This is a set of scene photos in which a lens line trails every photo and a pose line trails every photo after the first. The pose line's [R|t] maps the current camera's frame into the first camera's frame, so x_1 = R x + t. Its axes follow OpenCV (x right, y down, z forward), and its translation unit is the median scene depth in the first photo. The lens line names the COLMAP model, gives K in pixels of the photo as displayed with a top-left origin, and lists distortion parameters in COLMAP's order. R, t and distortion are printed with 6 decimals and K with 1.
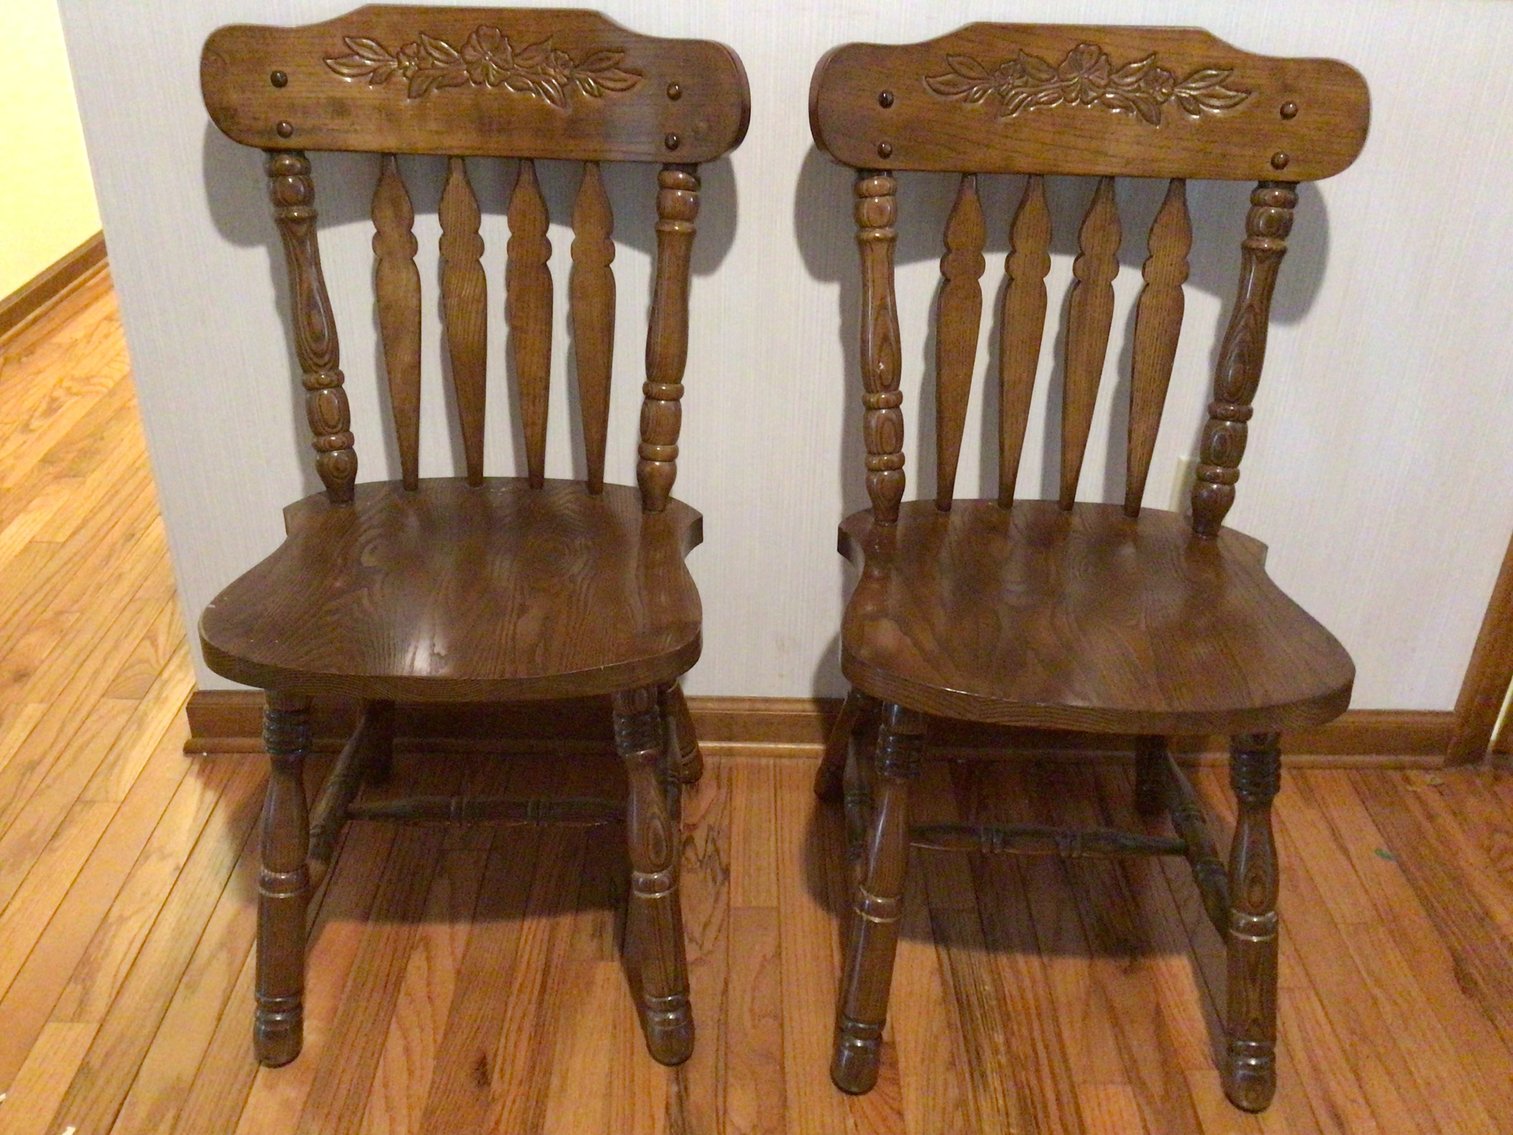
lens RADIAL K [[1370.8, 0, 748.4], [0, 1370.8, 567.9], [0, 0, 1]] dist [0.051237, -0.100296]
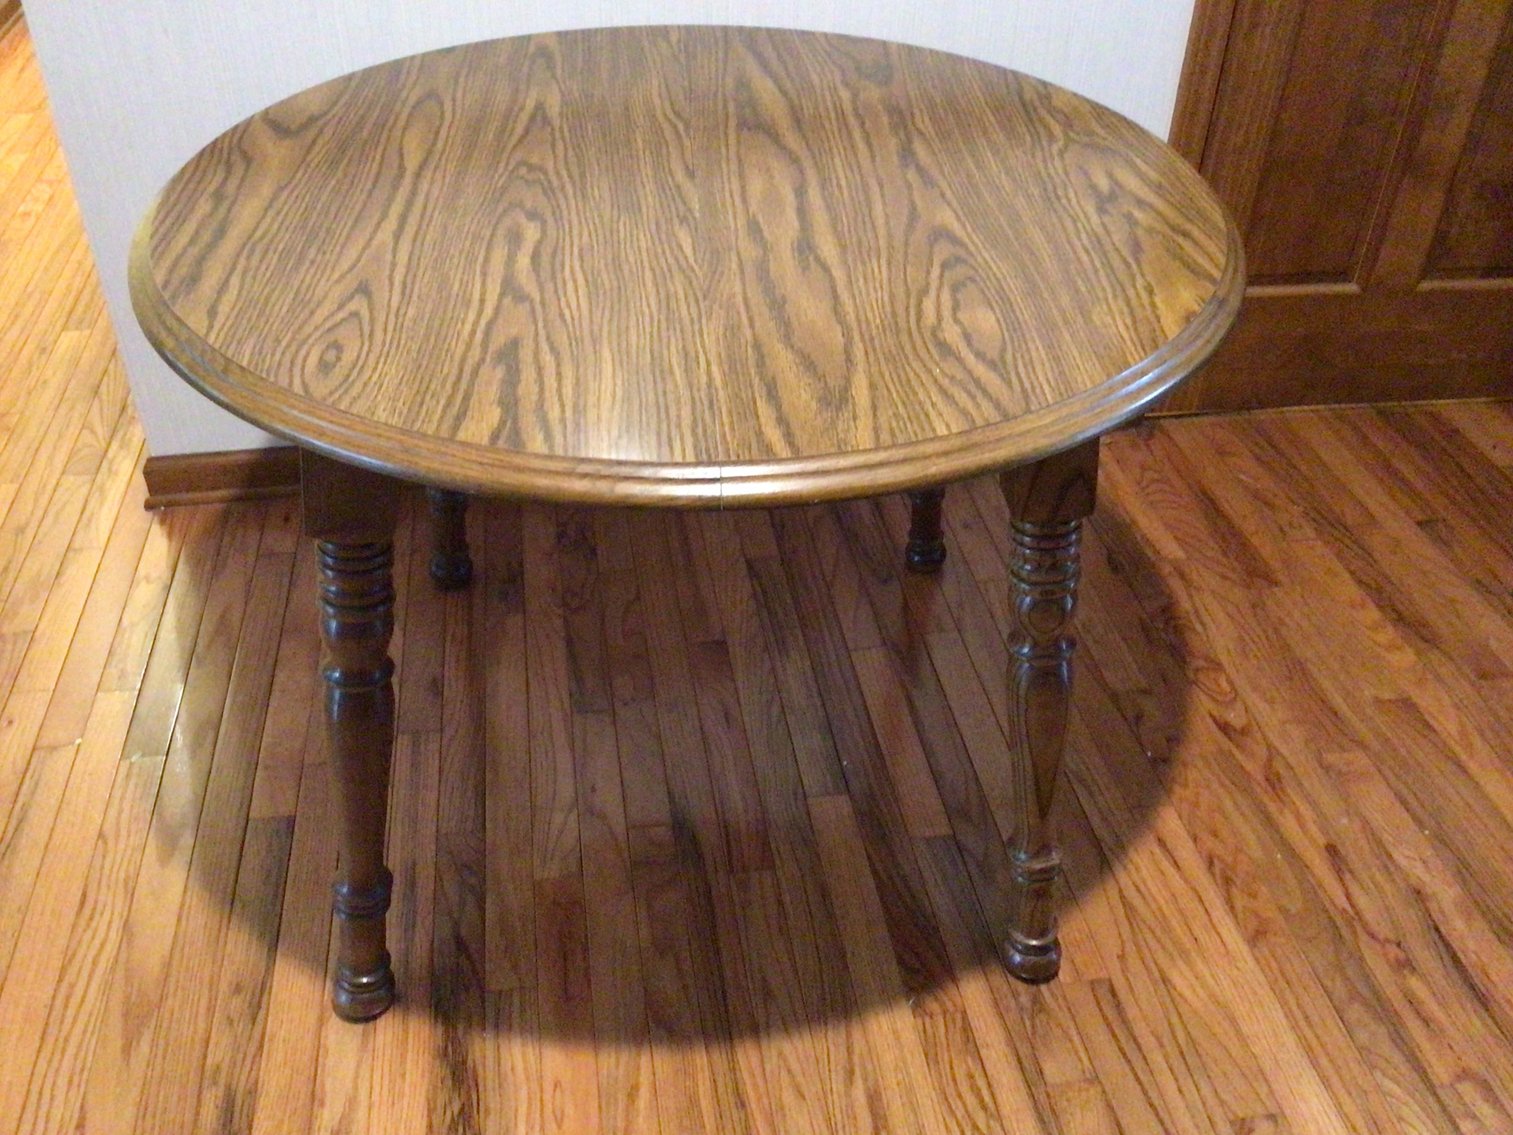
lens RADIAL K [[1370.8, 0, 756.4], [0, 1370.8, 561.5], [0, 0, 1]] dist [0.051237, -0.100296]
pose [[0.987599, -0.100403, 0.120699, -0.019692], [0.083696, 0.987125, 0.136309, 0.058156], [-0.132831, -0.124517, 0.983286, -0.305708]]
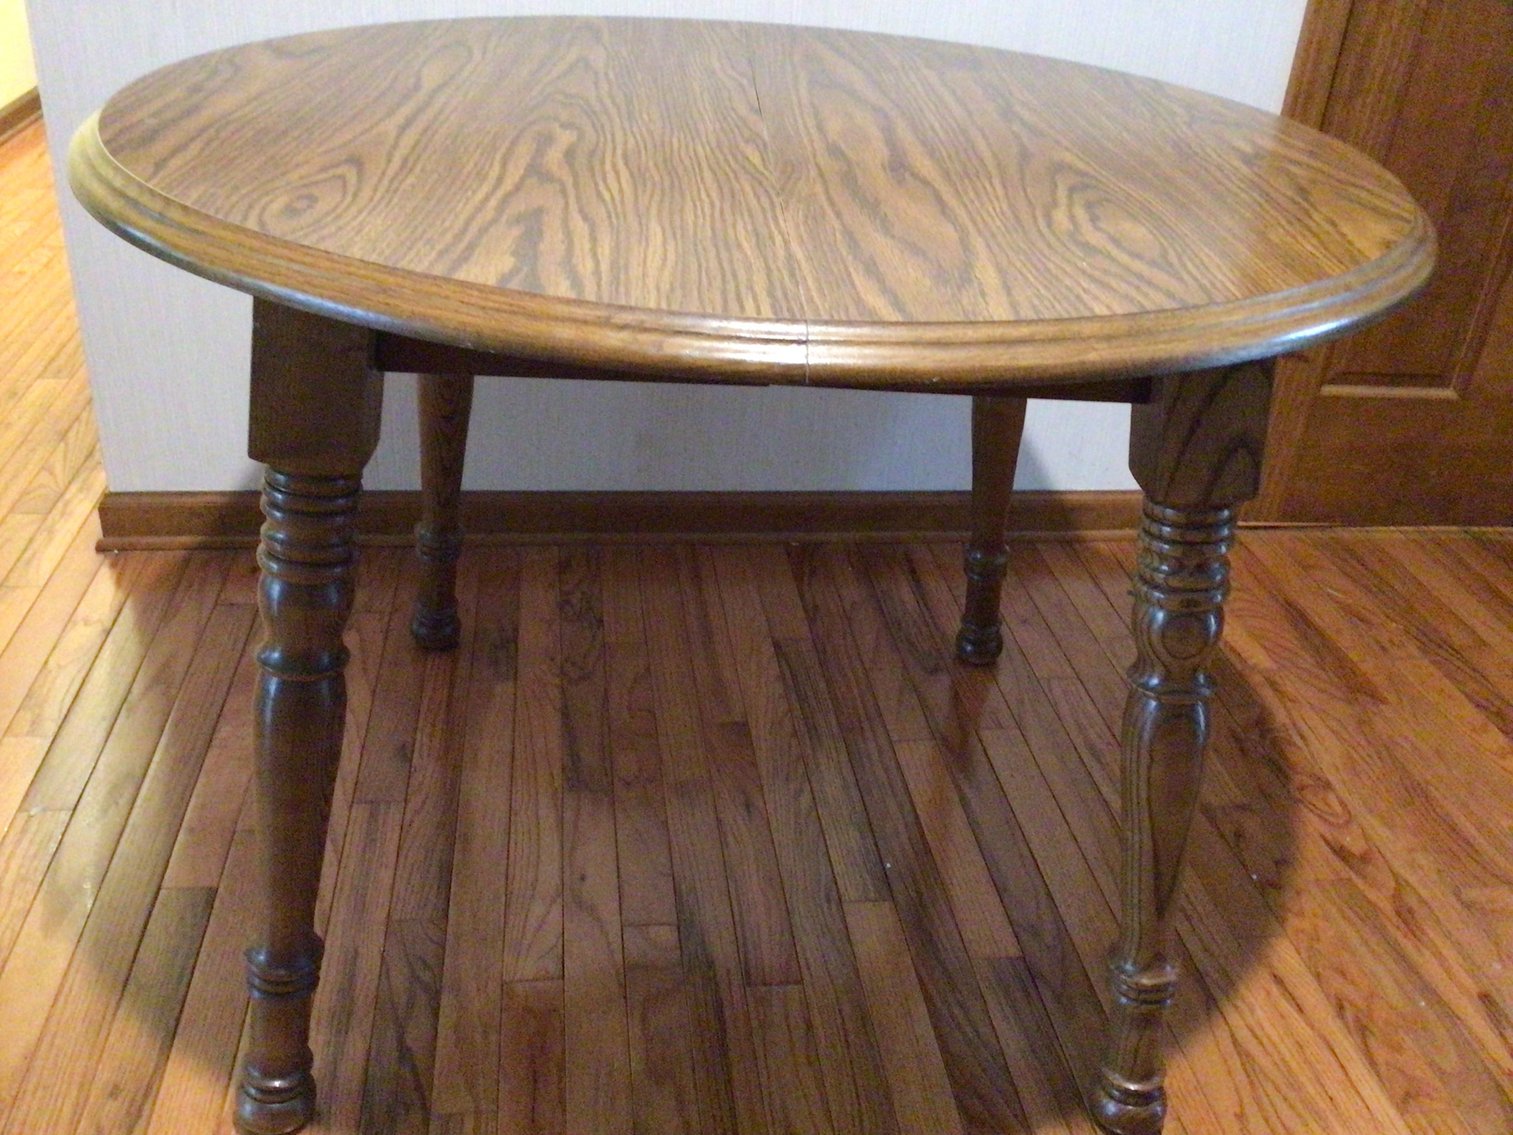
lens RADIAL K [[1370.8, 0, 753.7], [0, 1370.8, 566.8], [0, 0, 1]] dist [0.051237, -0.100296]
pose [[0.990971, -0.027656, 0.131193, -0.034448], [0.027931, 0.999610, -0.000252, 0.162920], [-0.131135, 0.003914, 0.991357, -0.161011]]
